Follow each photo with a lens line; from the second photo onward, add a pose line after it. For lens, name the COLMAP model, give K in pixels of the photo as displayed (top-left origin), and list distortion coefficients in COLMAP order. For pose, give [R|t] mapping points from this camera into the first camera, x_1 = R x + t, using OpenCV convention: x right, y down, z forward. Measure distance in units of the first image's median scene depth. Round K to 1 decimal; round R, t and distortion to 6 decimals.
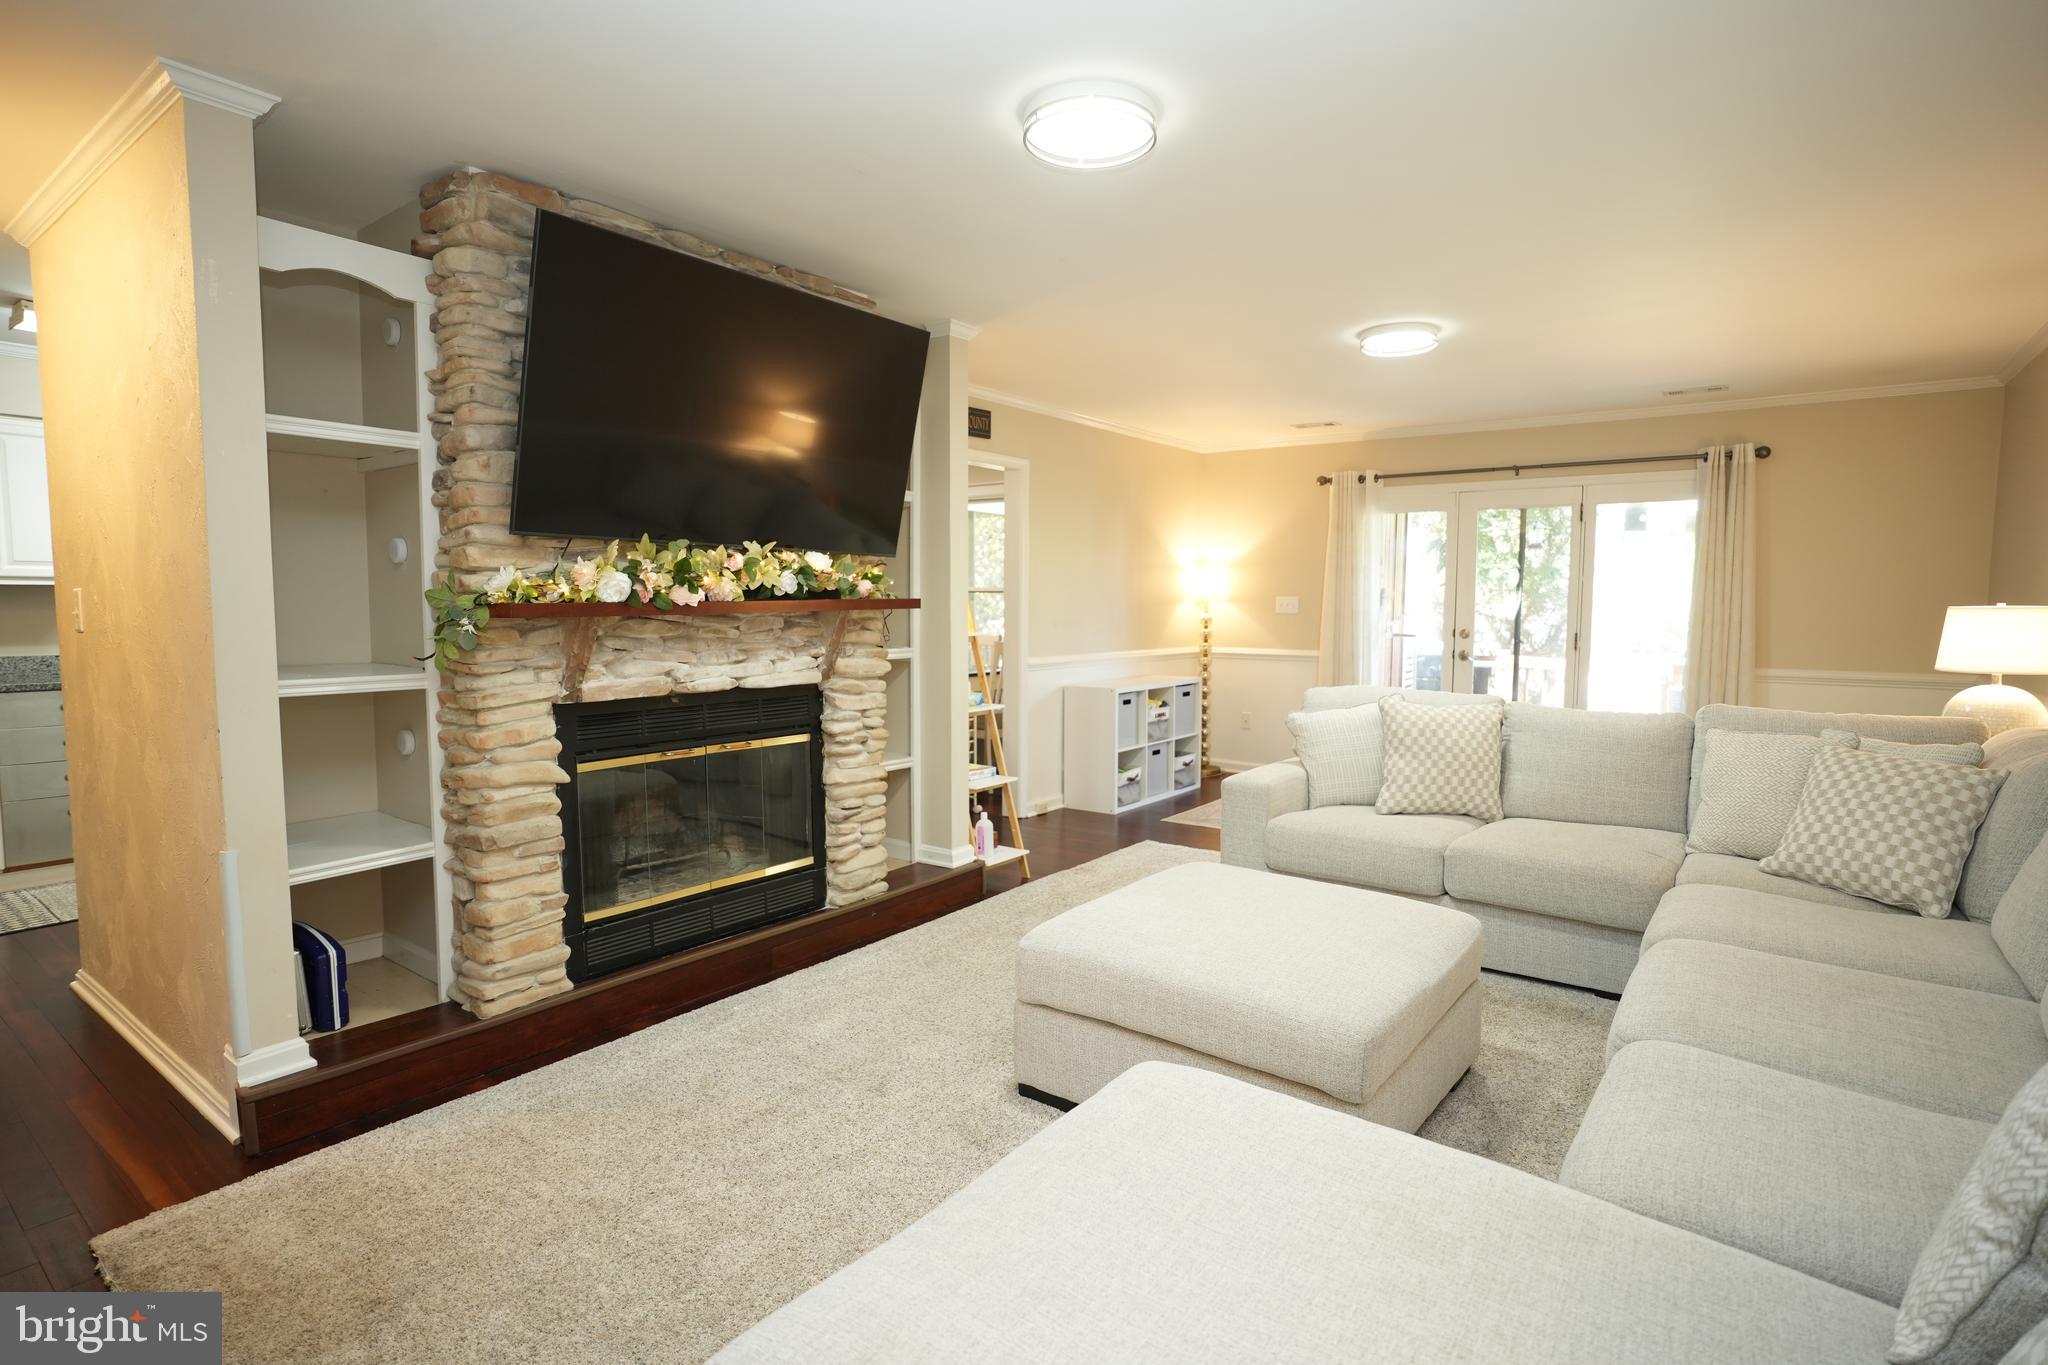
lens RADIAL K [[1042.6, 0, 1024.0], [0, 1042.6, 682.5], [0, 0, 1]] dist [-0.001478, -0.000079]
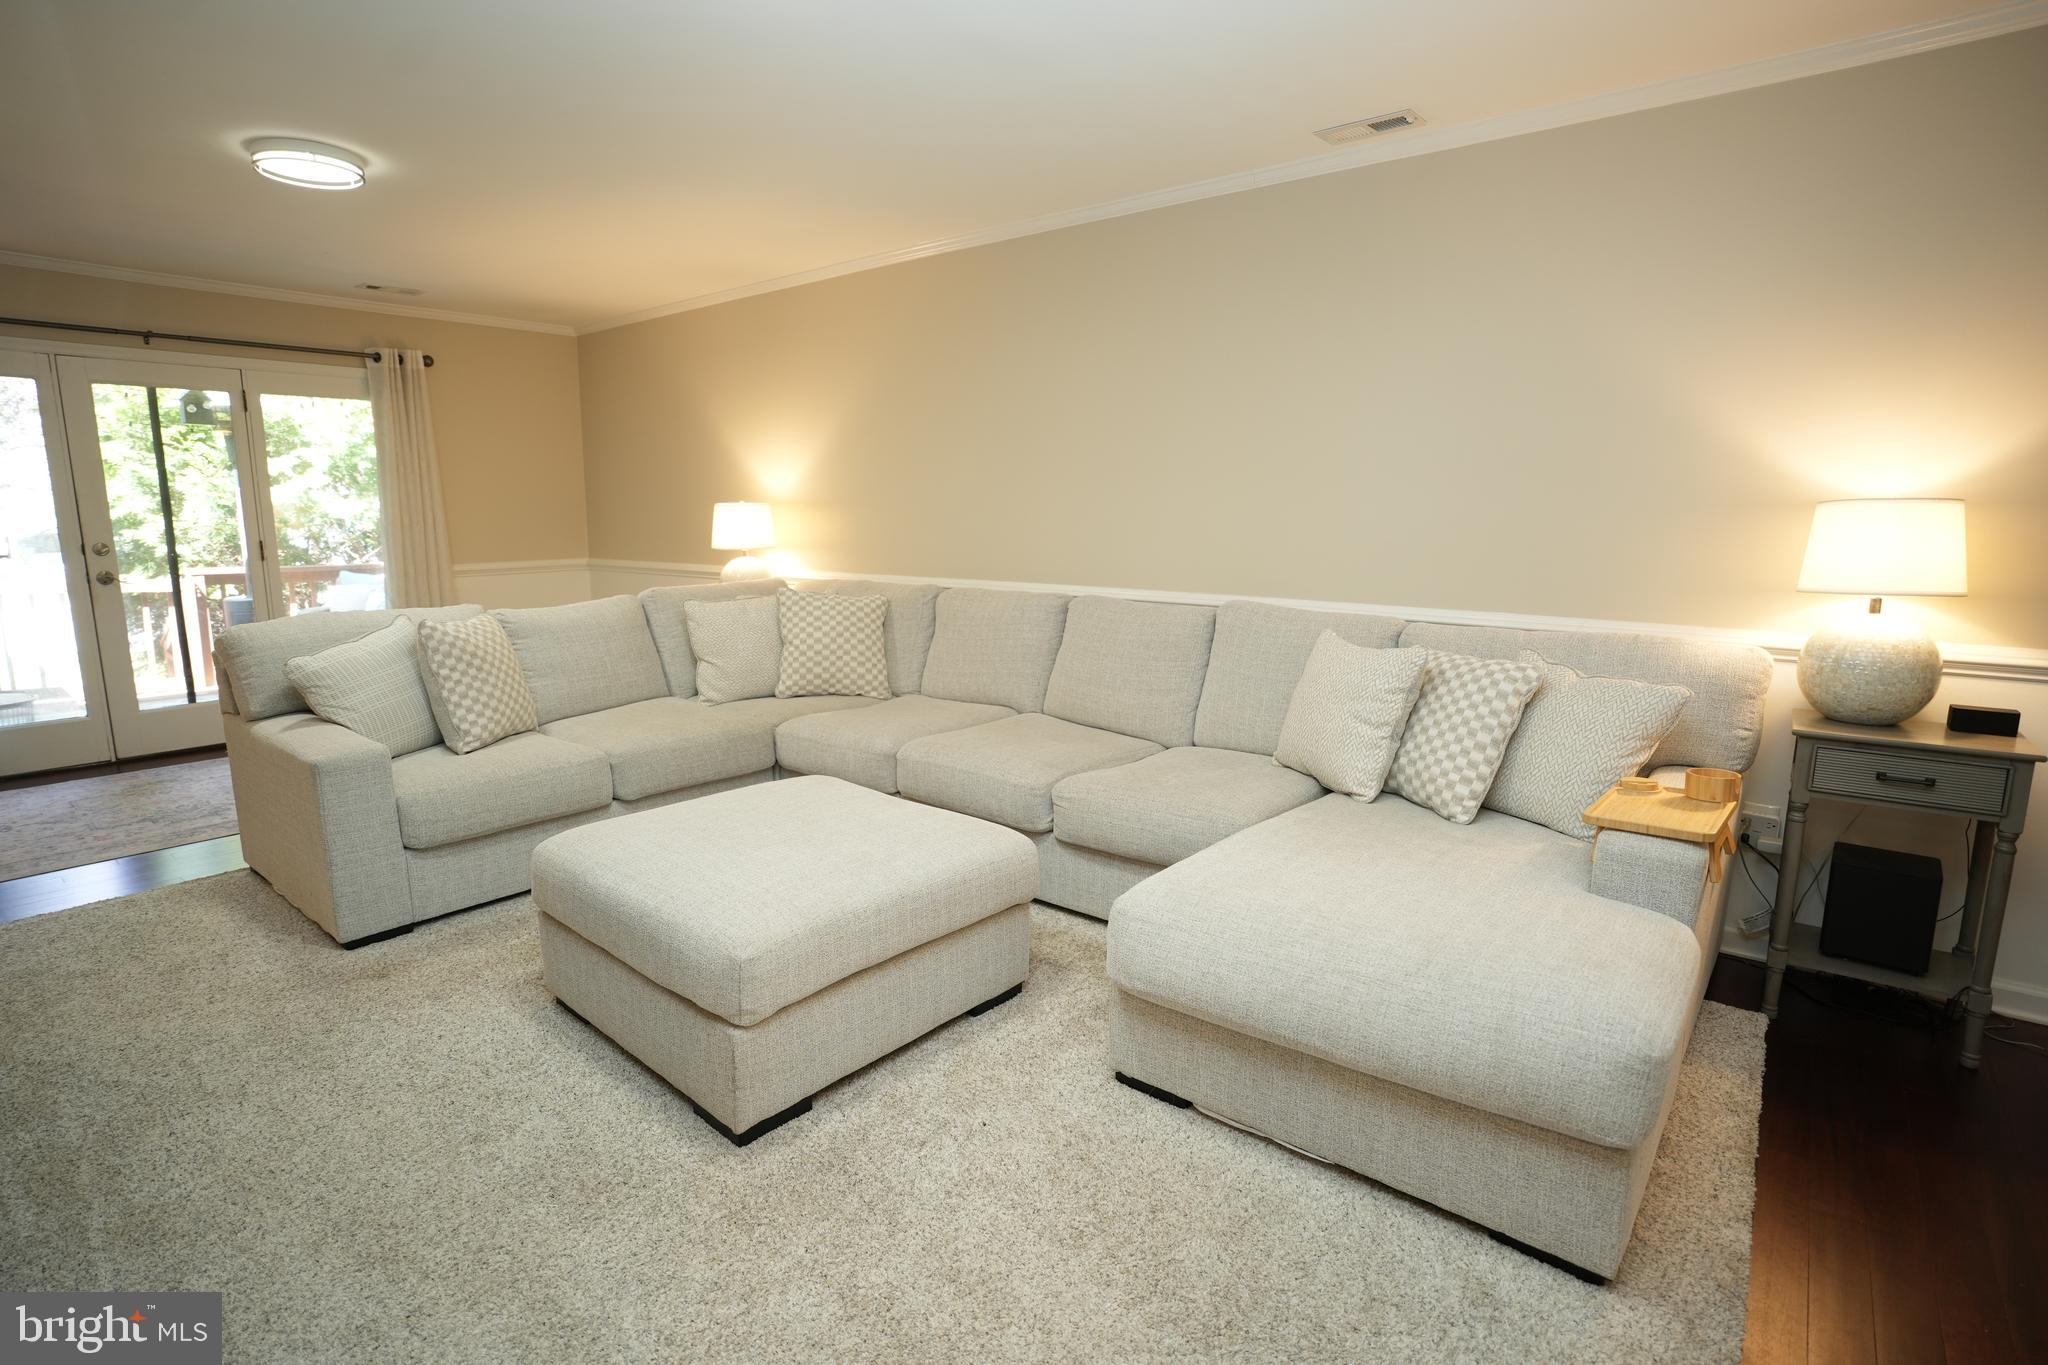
lens RADIAL K [[1003.8, 0, 1024.0], [0, 1003.8, 682.5], [0, 0, 1]] dist [-0.000408, 0.000101]
pose [[0.062493, -0.177444, 0.982145, -0.277412], [0.089271, 0.981118, 0.171578, -0.019328], [-0.994045, 0.076955, 0.077153, 0.307590]]
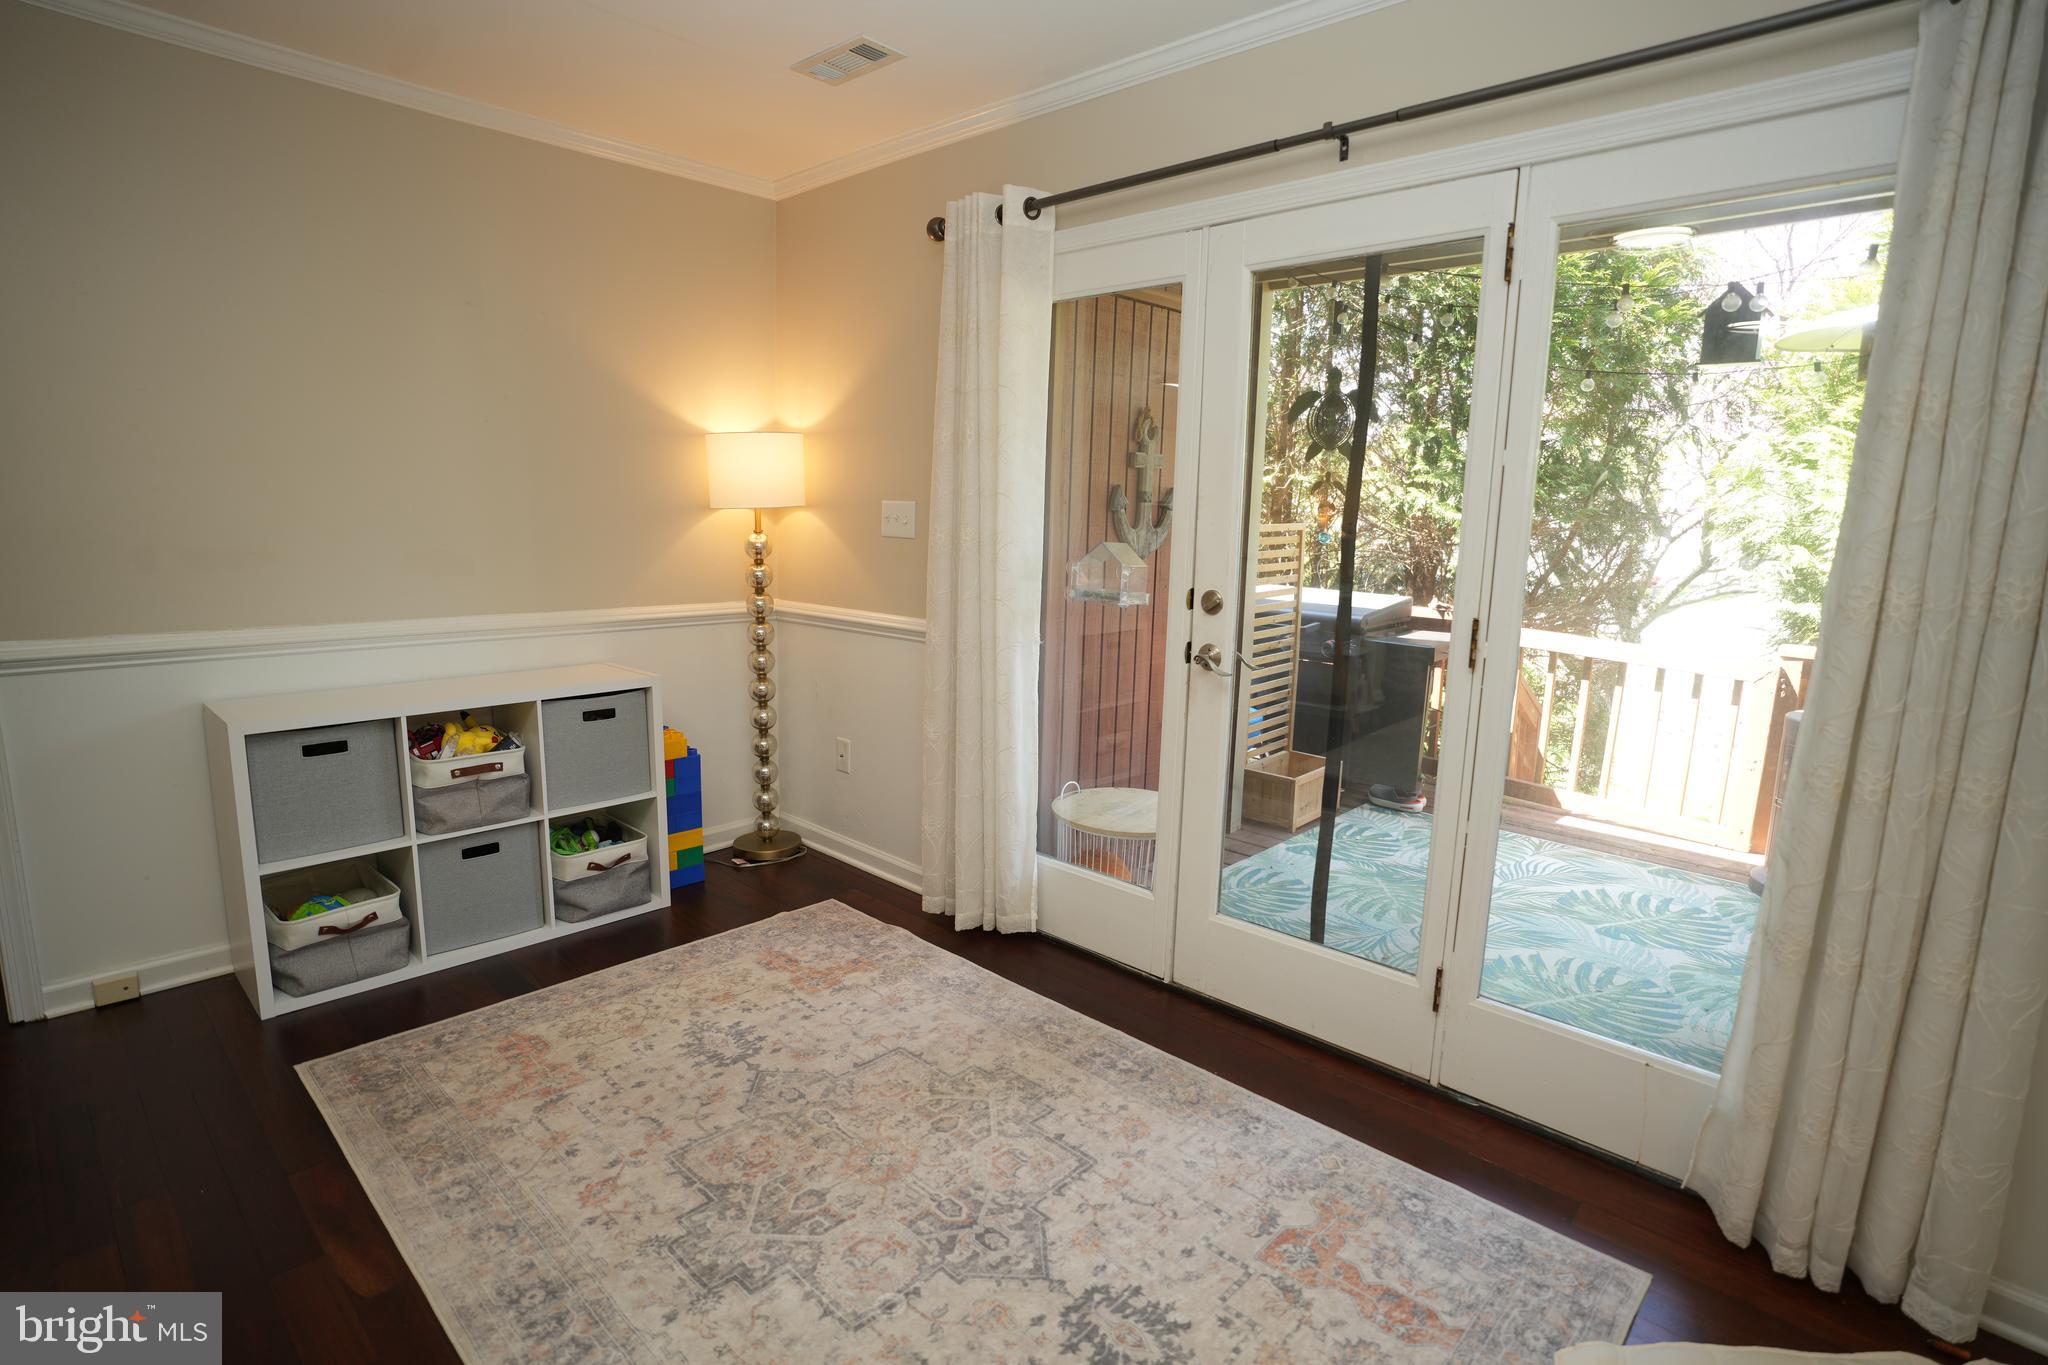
lens RADIAL K [[985.6, 0, 1024.0], [0, 985.6, 682.5], [0, 0, 1]] dist [0.002815, 0.000415]
pose [[0.988073, 0.039165, -0.148921, 0.428797], [-0.024856, 0.994998, 0.096757, -0.052436], [0.151965, -0.091901, 0.984104, 0.647603]]
